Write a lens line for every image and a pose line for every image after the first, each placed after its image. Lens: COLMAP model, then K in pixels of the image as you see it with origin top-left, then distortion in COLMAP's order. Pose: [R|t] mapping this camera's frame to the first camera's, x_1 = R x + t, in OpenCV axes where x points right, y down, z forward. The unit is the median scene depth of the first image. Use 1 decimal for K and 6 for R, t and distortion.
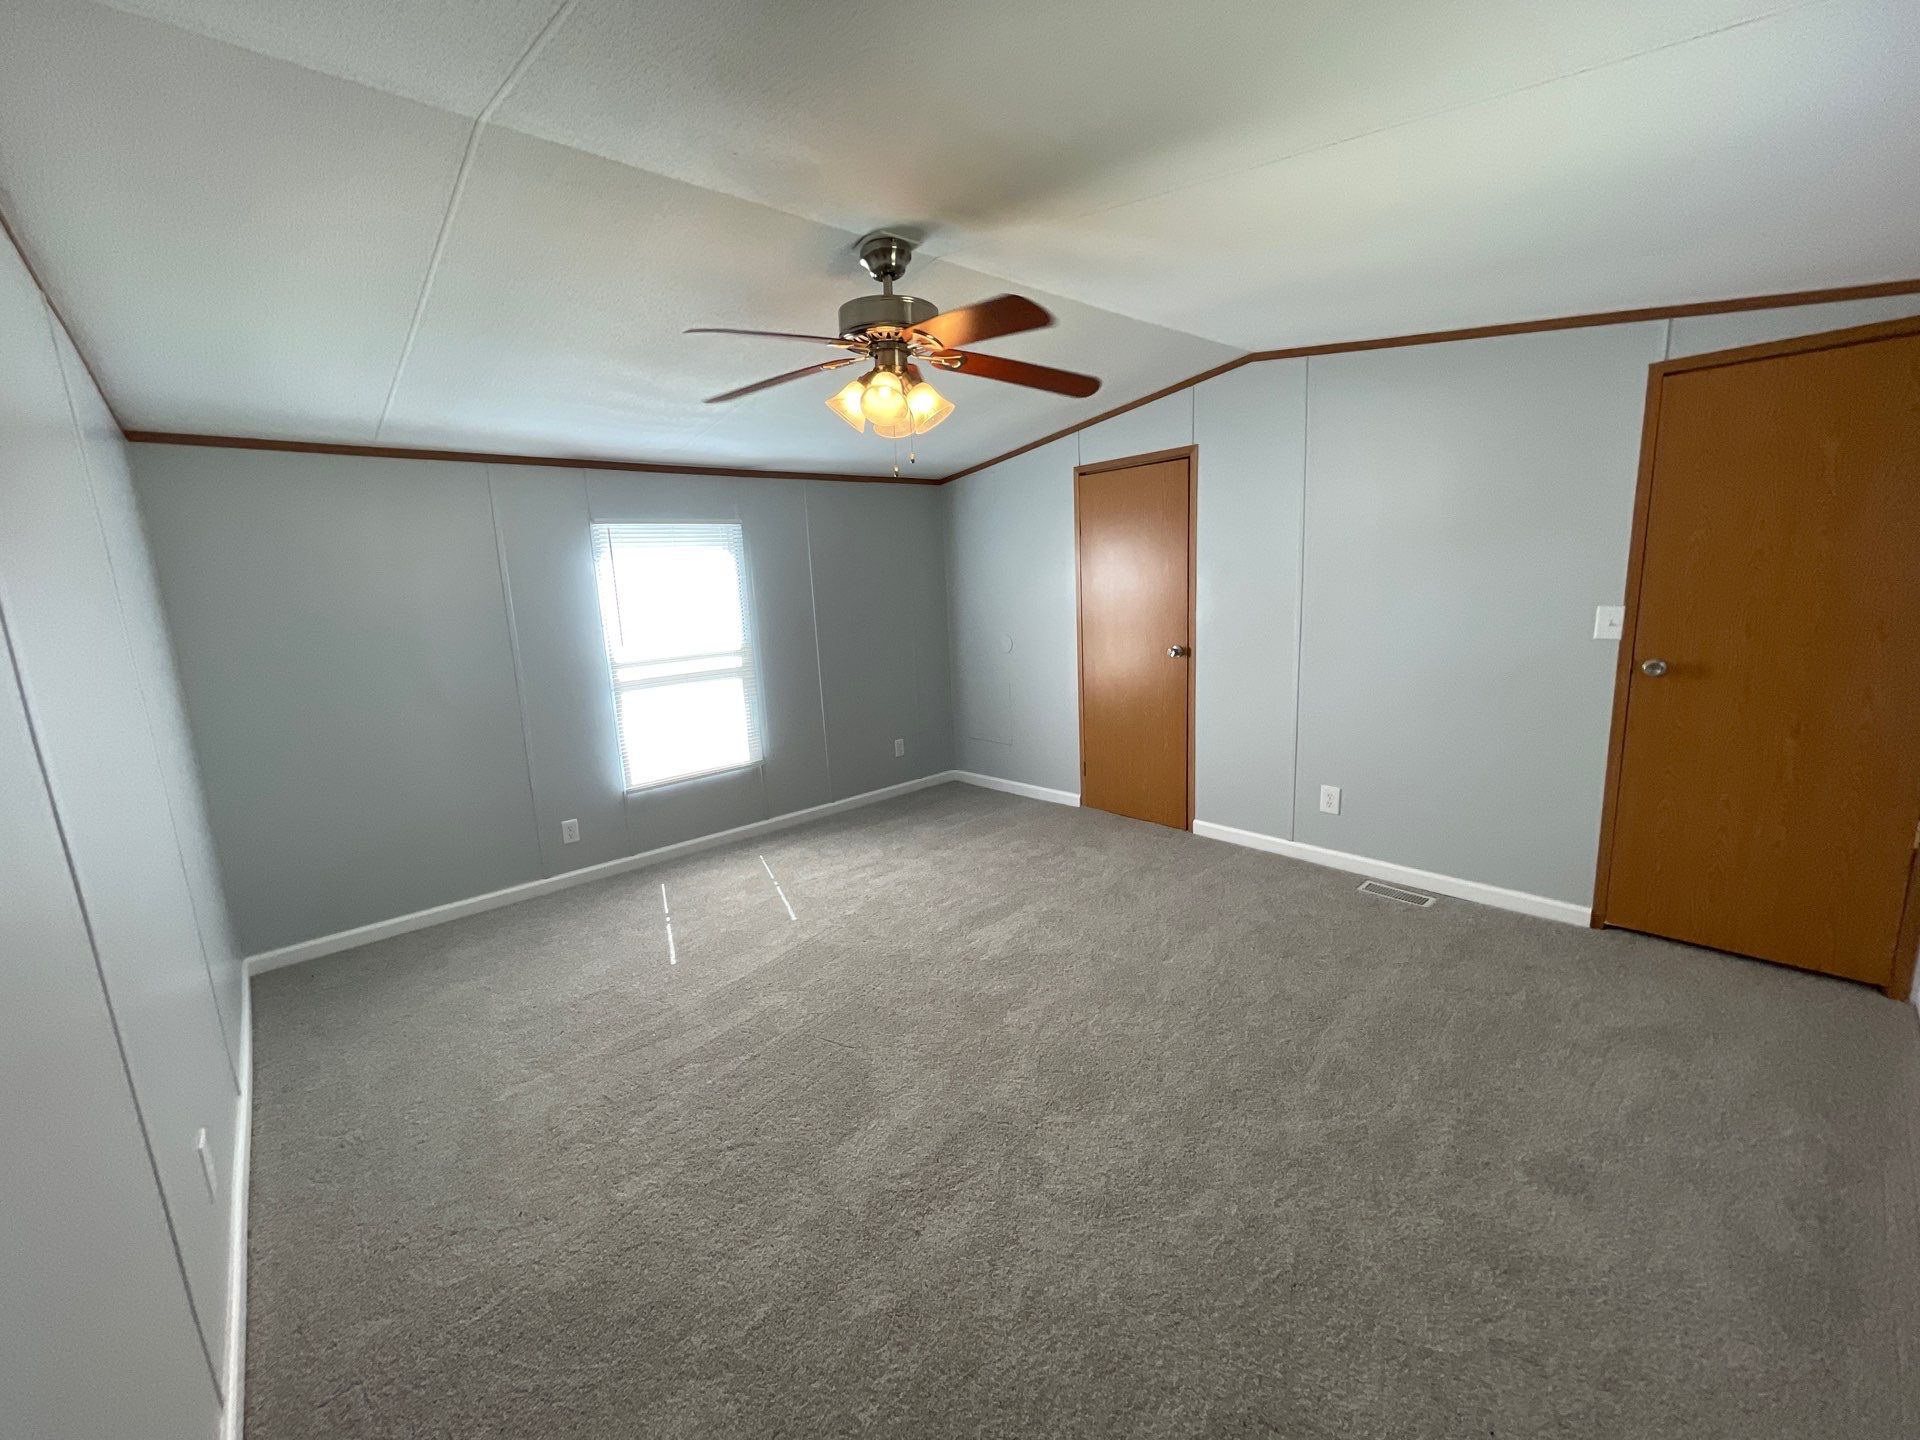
lens RADIAL K [[775.7, 0, 958.1], [0, 775.7, 724.1], [0, 0, 1]] dist [-0.001266, 0.000145]
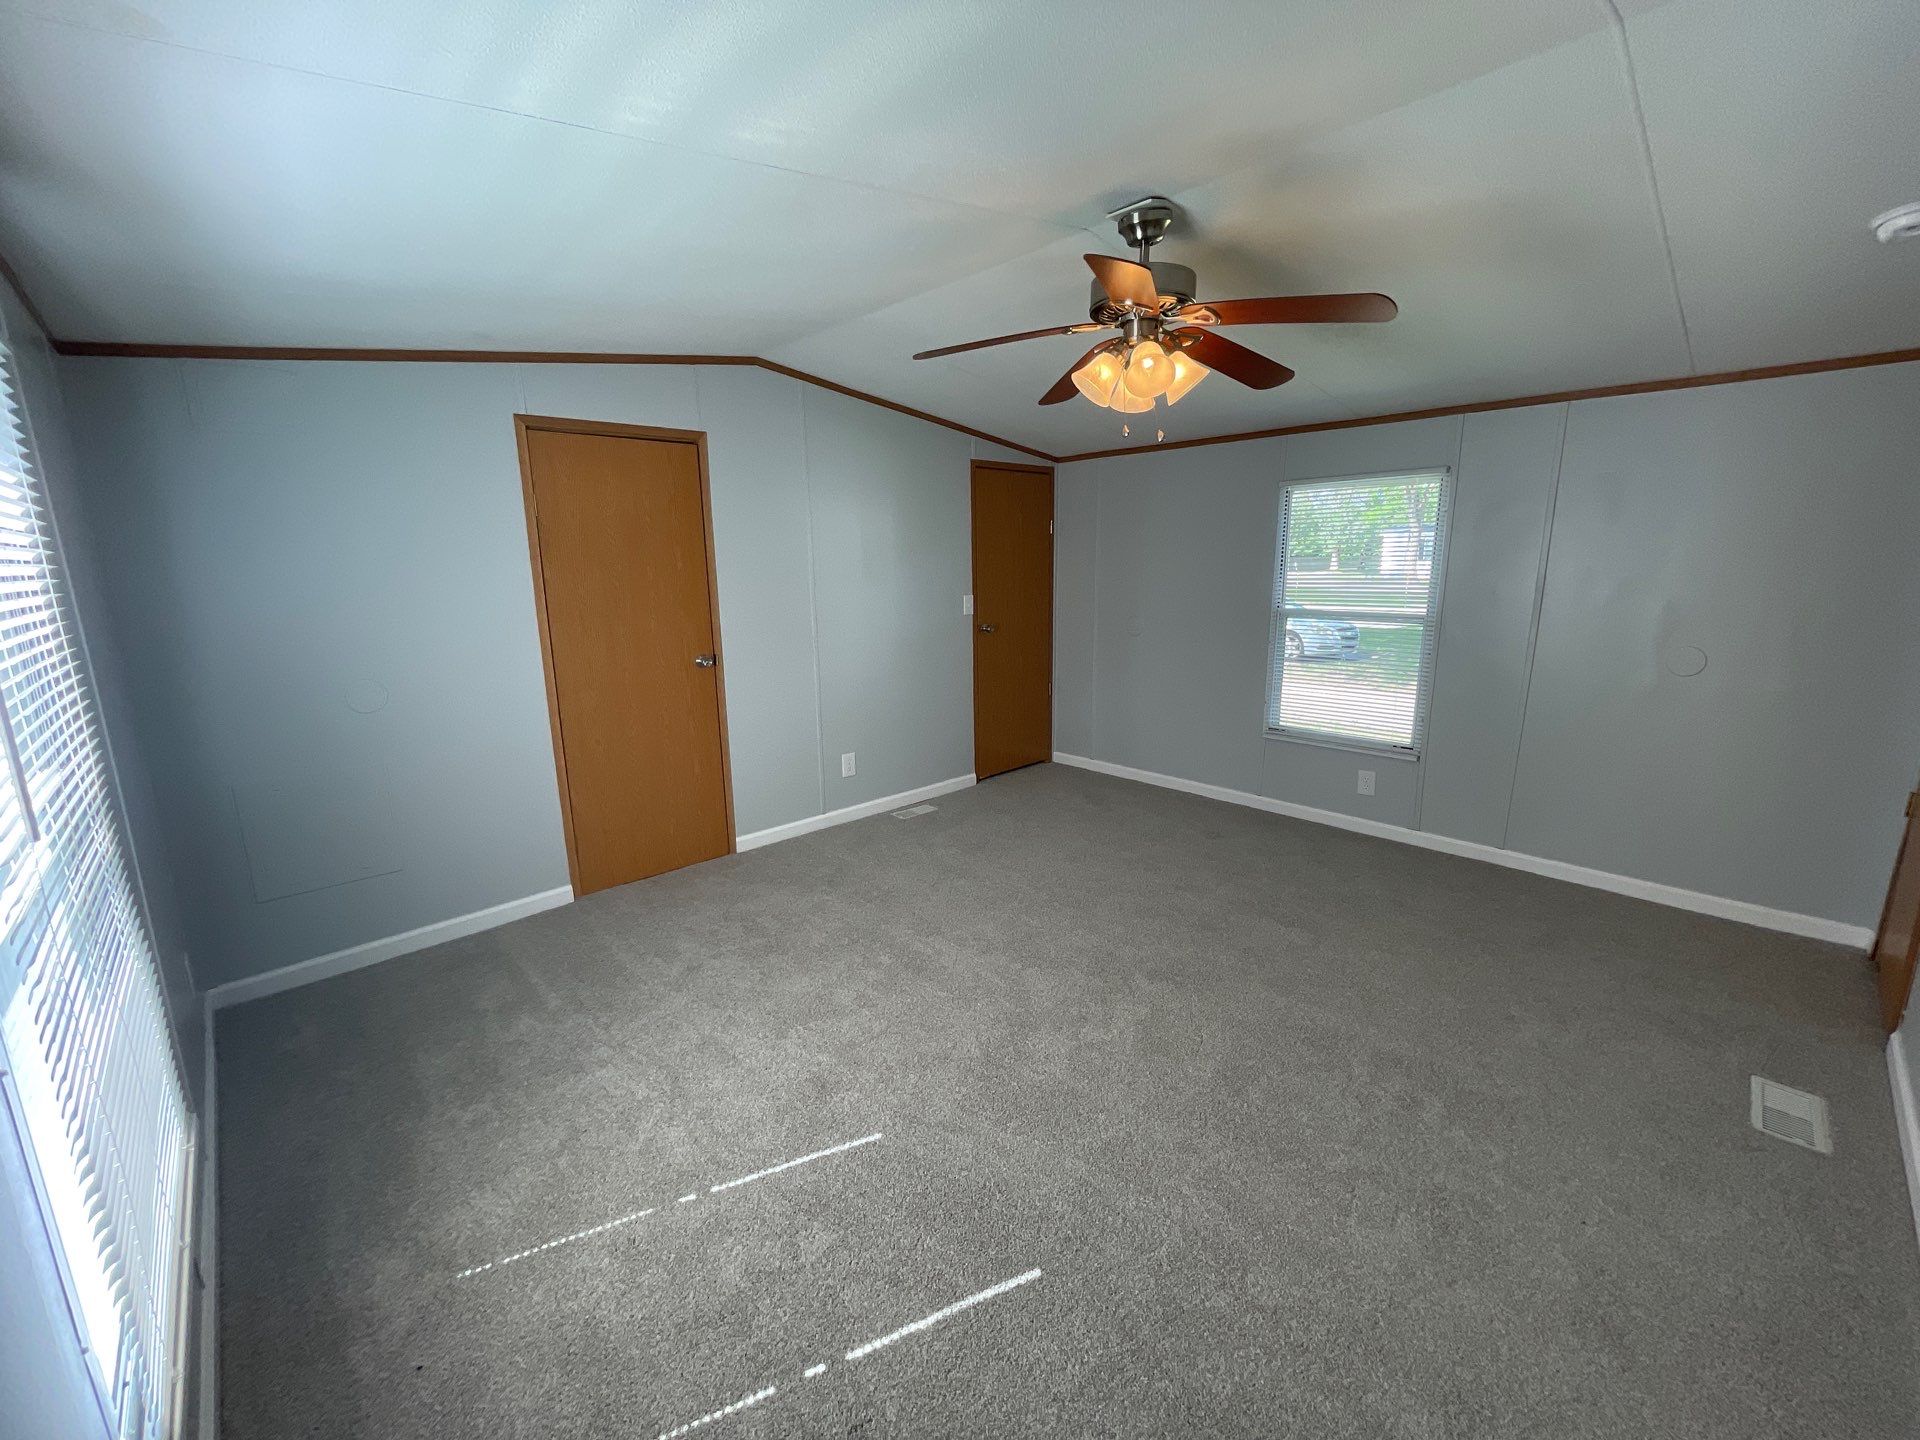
lens RADIAL K [[775.7, 0, 964.0], [0, 775.7, 723.1], [0, 0, 1]] dist [-0.001266, 0.000145]
pose [[-0.020133, -0.162612, 0.986485, -0.643770], [0.203569, 0.965349, 0.163283, -0.115096], [-0.978854, 0.204105, 0.013667, 0.746813]]
